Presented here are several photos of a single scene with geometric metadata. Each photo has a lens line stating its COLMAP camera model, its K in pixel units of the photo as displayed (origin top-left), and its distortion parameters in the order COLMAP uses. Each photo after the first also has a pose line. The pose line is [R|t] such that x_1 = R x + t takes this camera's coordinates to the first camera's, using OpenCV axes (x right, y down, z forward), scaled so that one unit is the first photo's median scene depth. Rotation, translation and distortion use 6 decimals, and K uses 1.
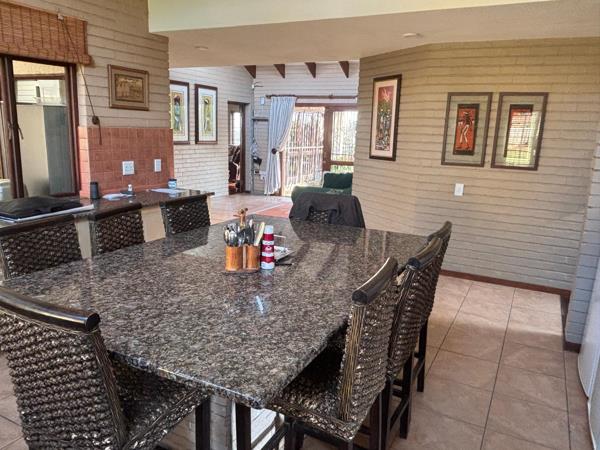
lens RADIAL K [[446.0, 0, 303.3], [0, 446.0, 223.2], [0, 0, 1]] dist [0.036684, -0.057397]
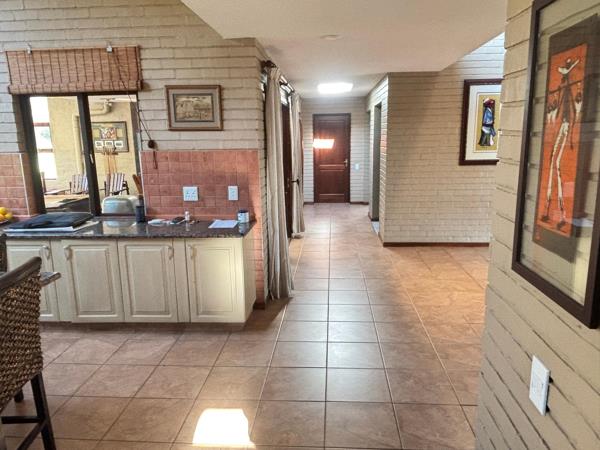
lens RADIAL K [[446.0, 0, 304.3], [0, 446.0, 231.0], [0, 0, 1]] dist [0.036684, -0.057397]
pose [[0.400347, 0.154988, -0.903162, 0.576749], [-0.163128, 0.981905, 0.096191, -0.182405], [0.901727, 0.108822, 0.418385, 0.868426]]
